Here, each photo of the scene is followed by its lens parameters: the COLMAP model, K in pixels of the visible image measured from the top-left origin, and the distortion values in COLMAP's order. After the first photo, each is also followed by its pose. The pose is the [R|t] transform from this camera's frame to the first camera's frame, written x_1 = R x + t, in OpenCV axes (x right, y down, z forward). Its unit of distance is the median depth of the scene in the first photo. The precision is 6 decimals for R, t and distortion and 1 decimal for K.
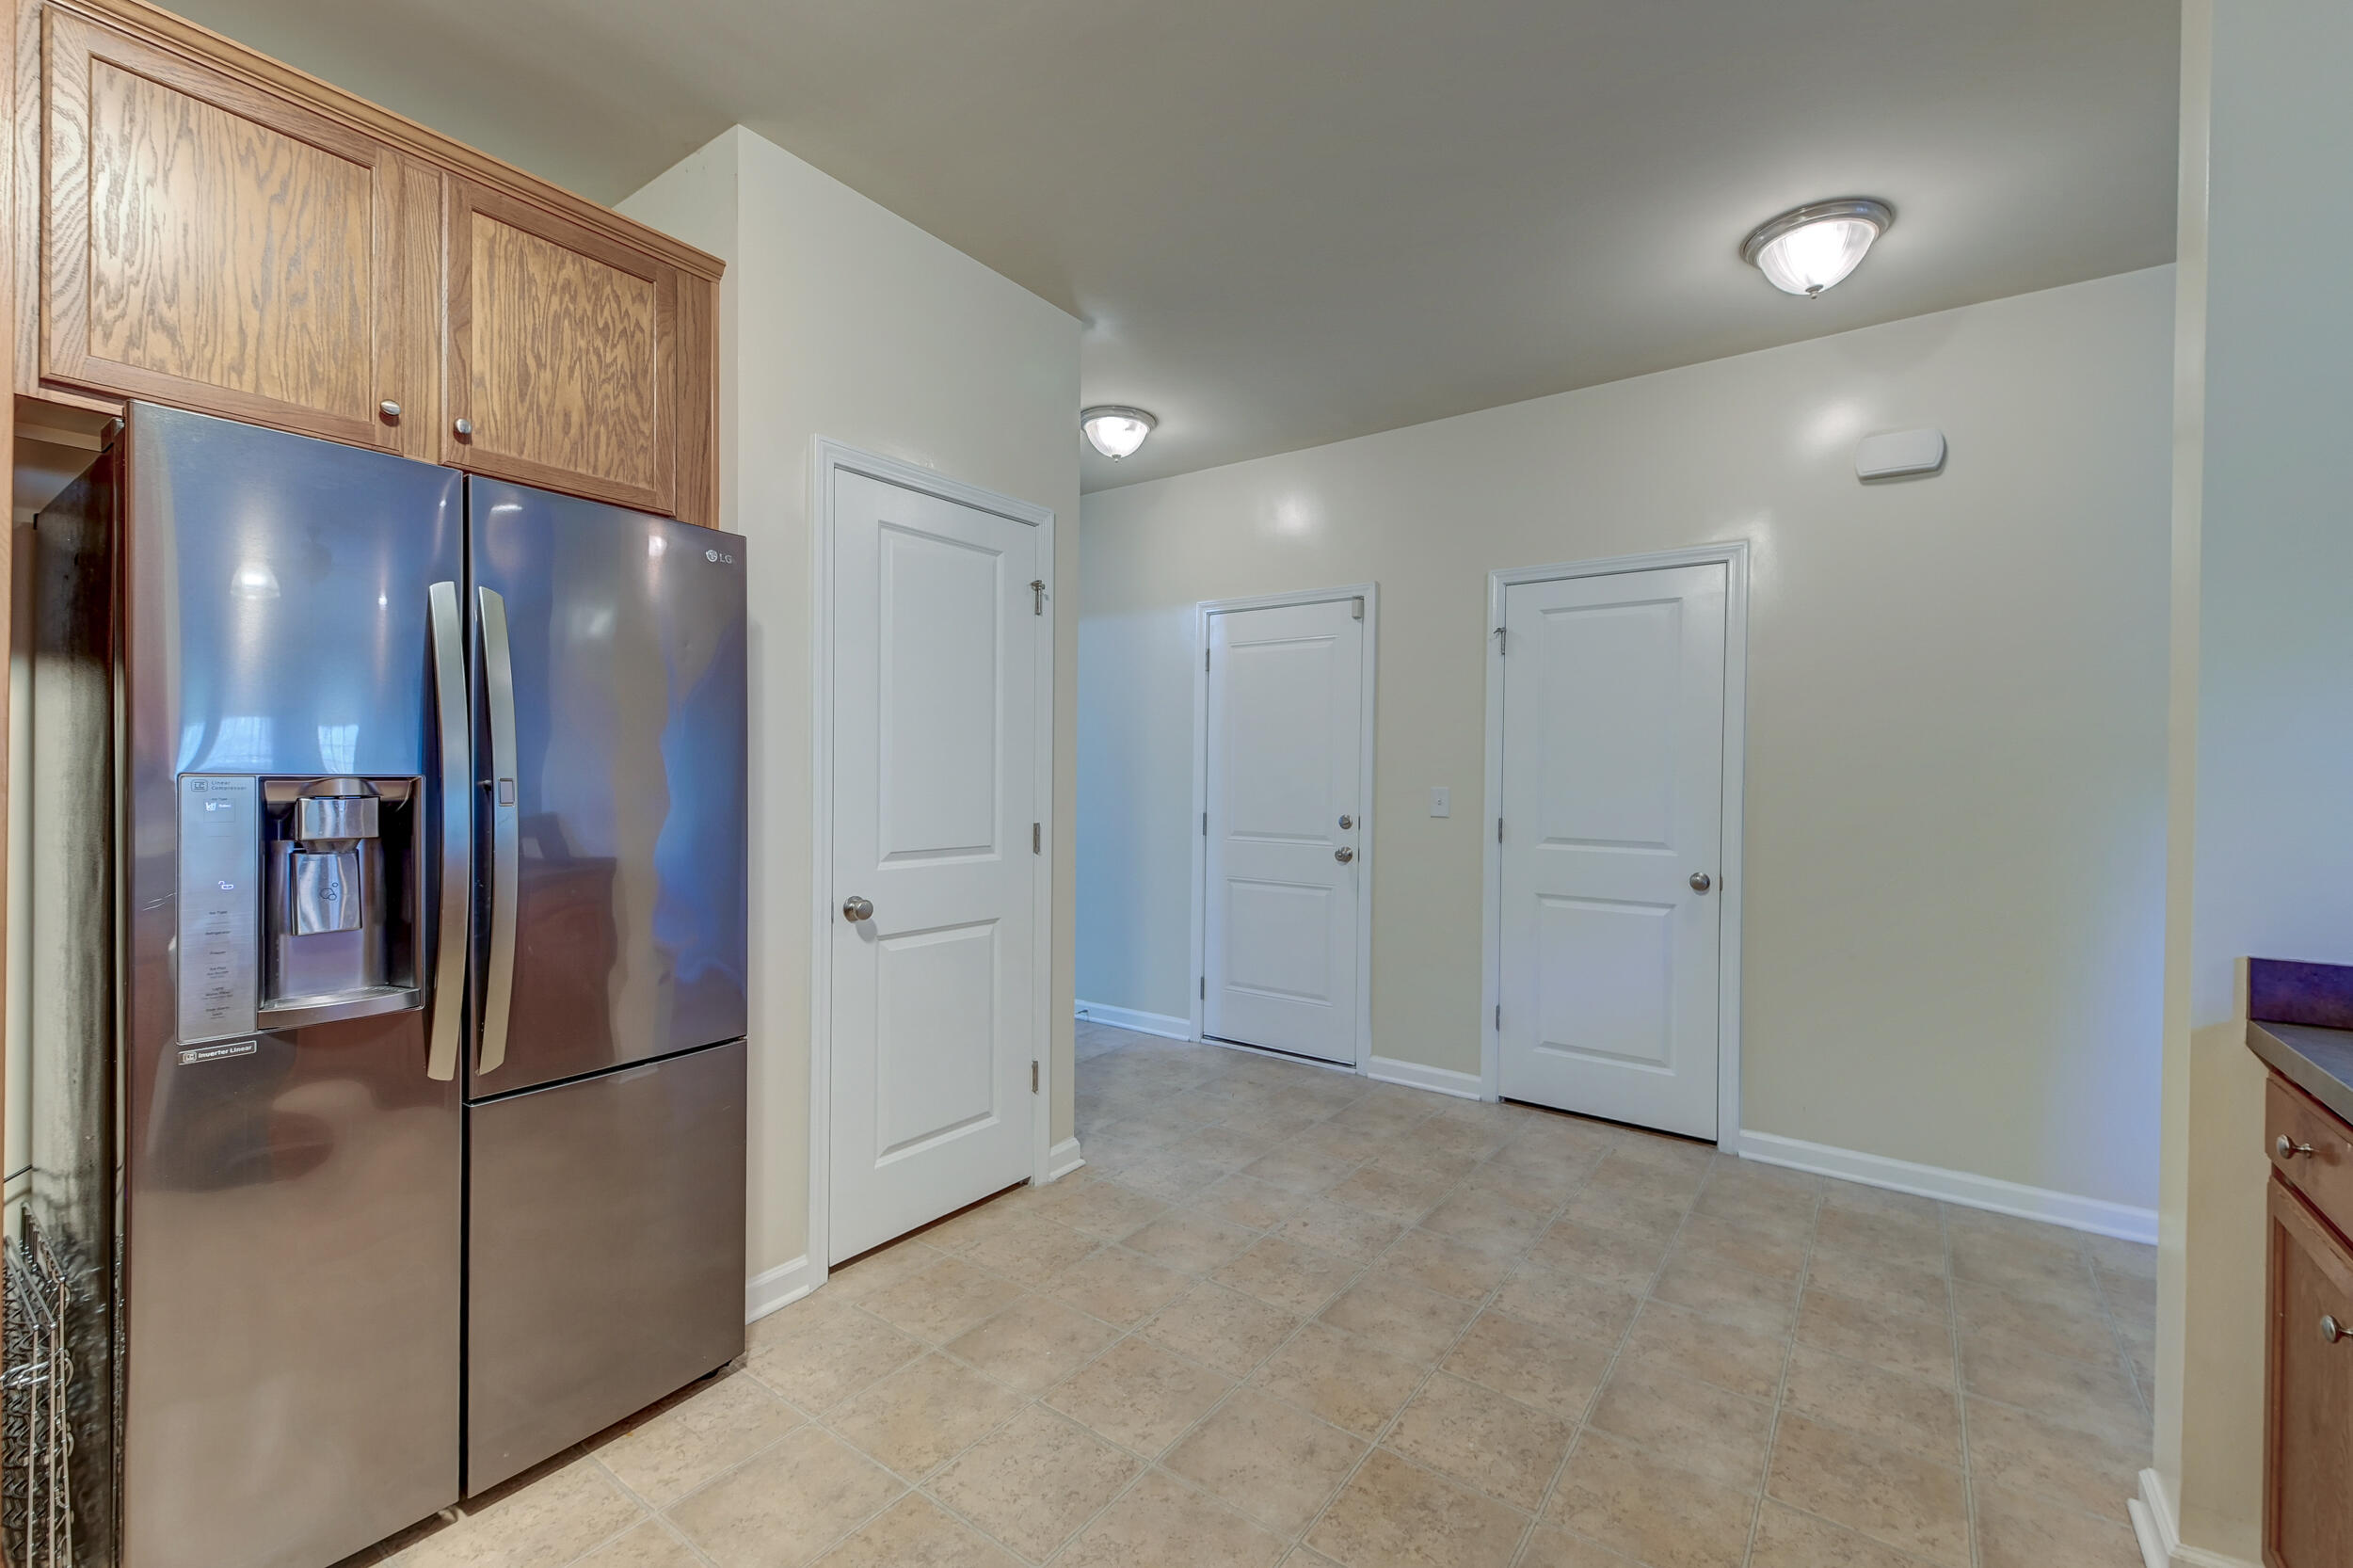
lens RADIAL K [[988.8, 0, 1173.3], [0, 988.8, 800.8], [0, 0, 1]] dist [0.021194, -0.010541]
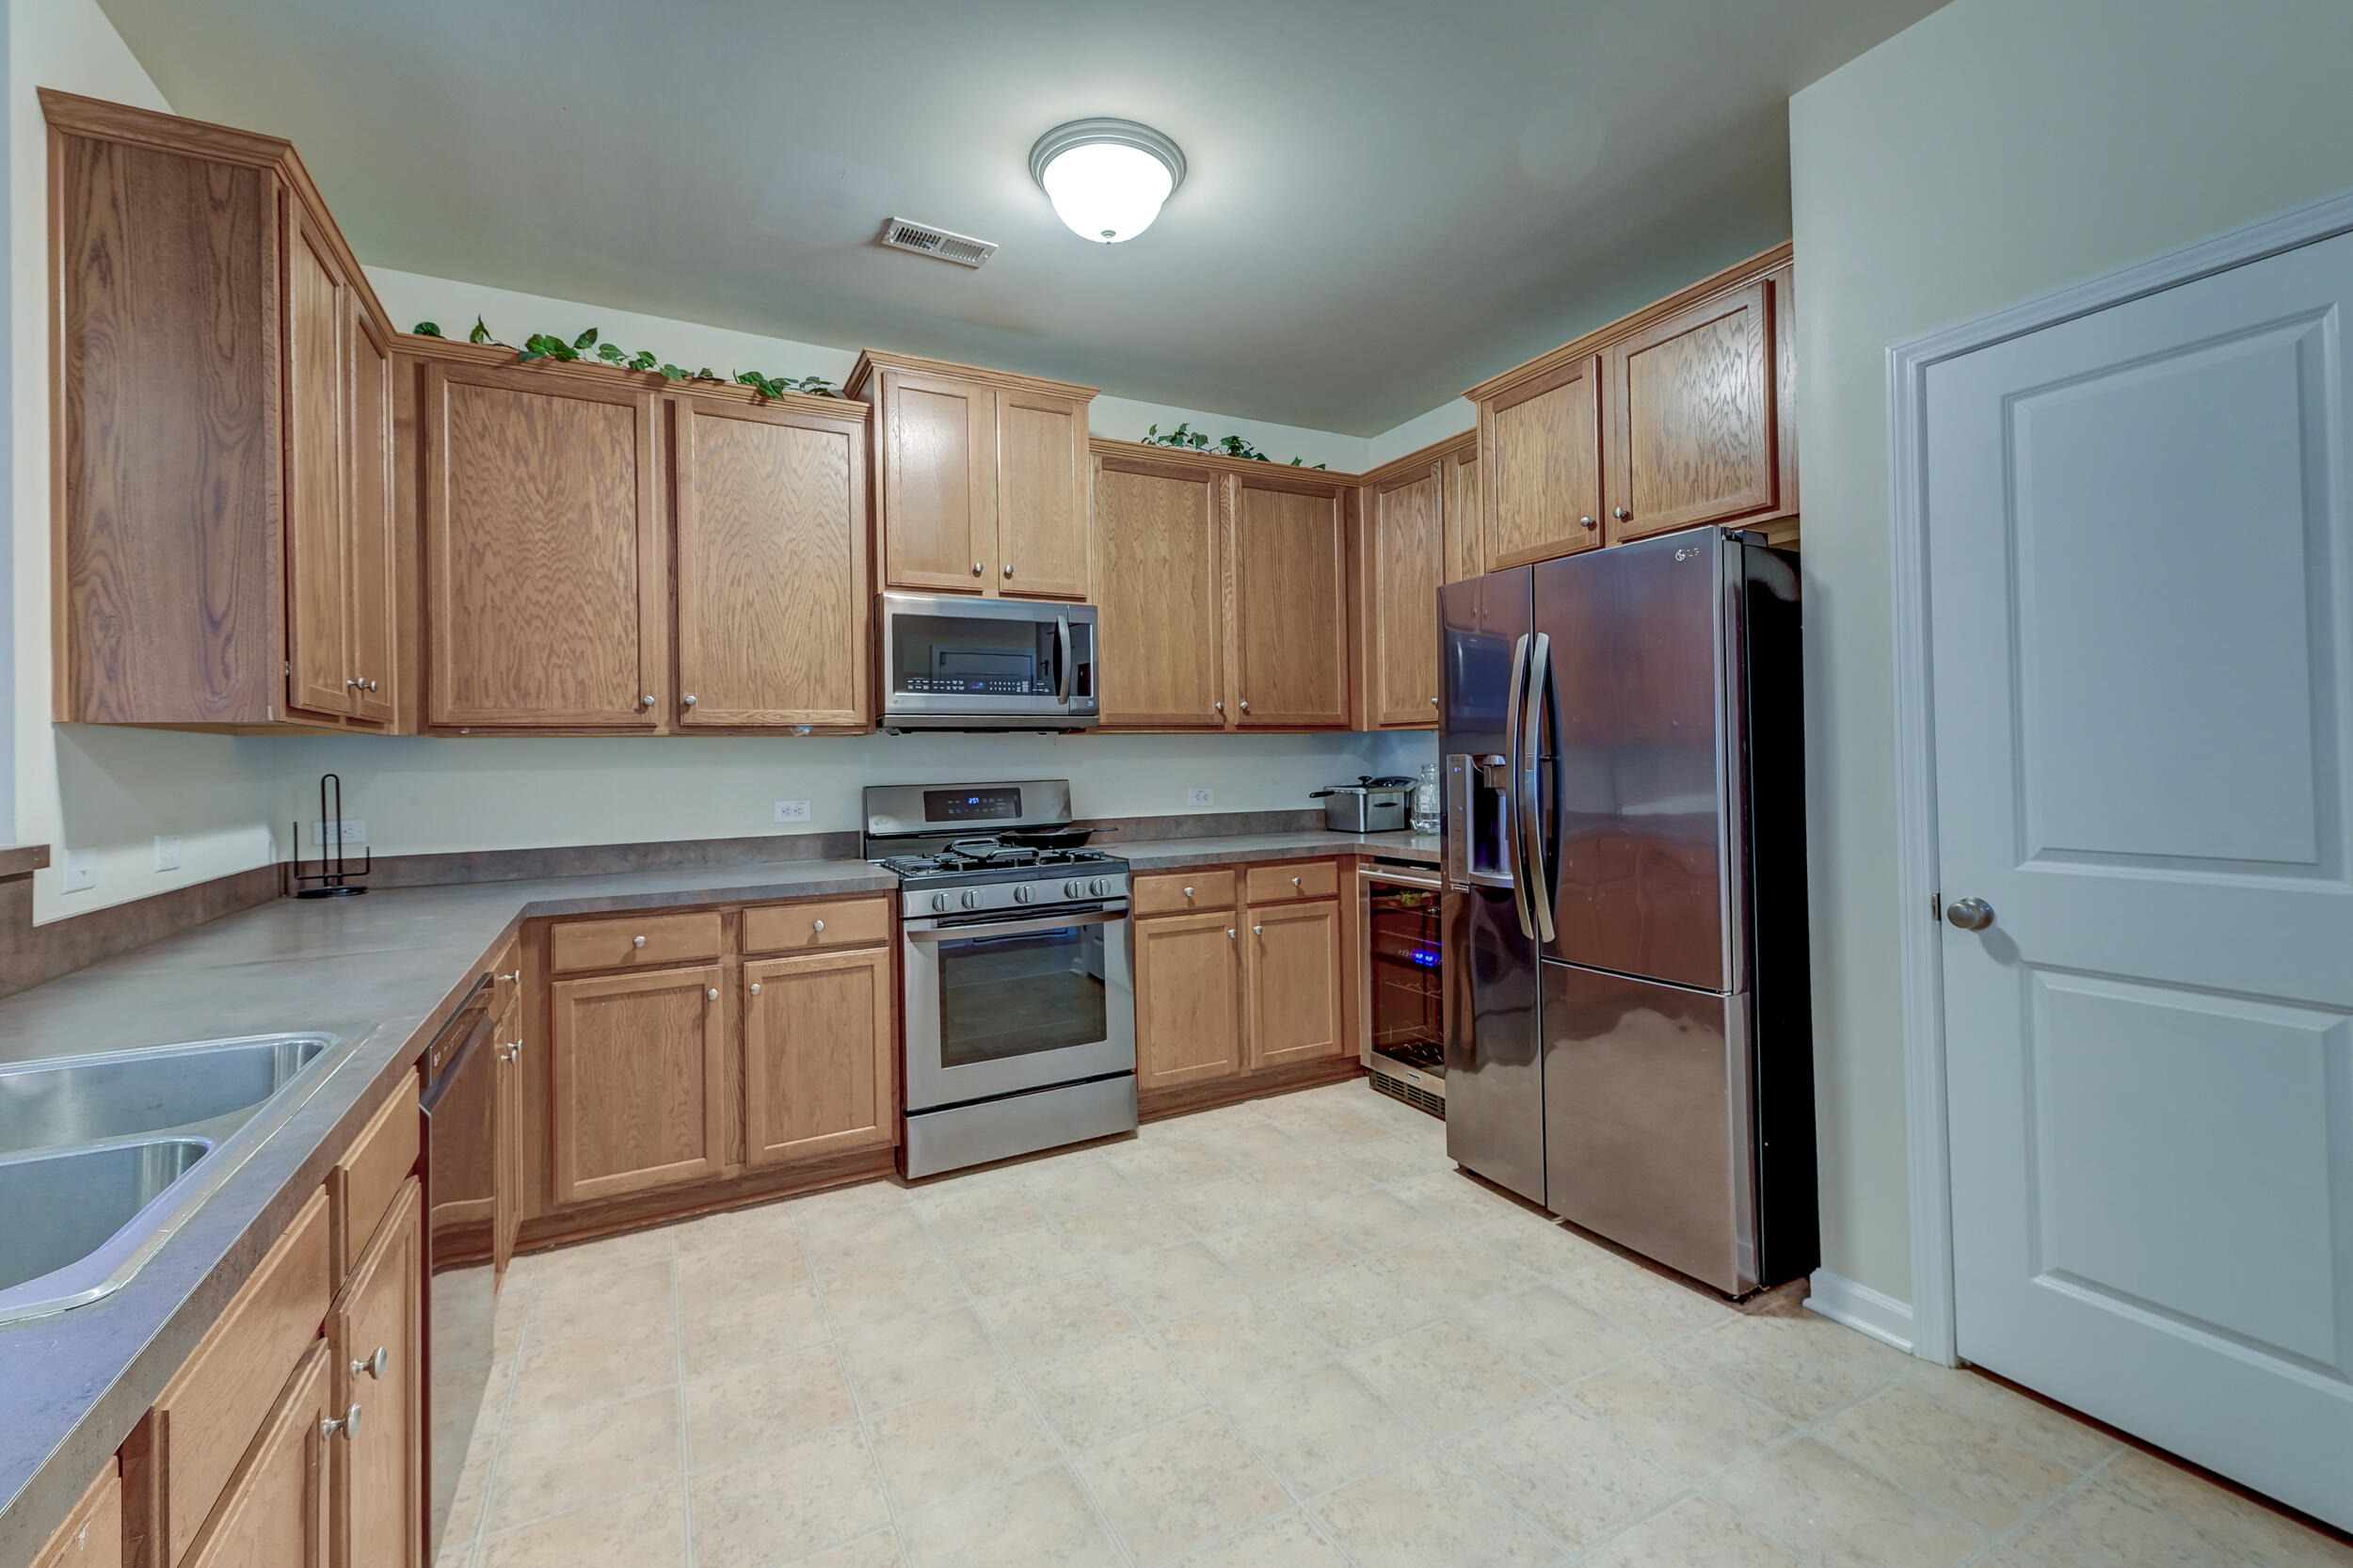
lens RADIAL K [[1003.4, 0, 1188.4], [0, 1003.4, 744.4], [0, 0, 1]] dist [0.025194, -0.011992]
pose [[-0.429776, -0.006710, -0.902911, 0.800203], [0.004839, 0.999941, -0.009735, -0.021932], [0.902923, -0.008553, -0.429718, 0.955143]]
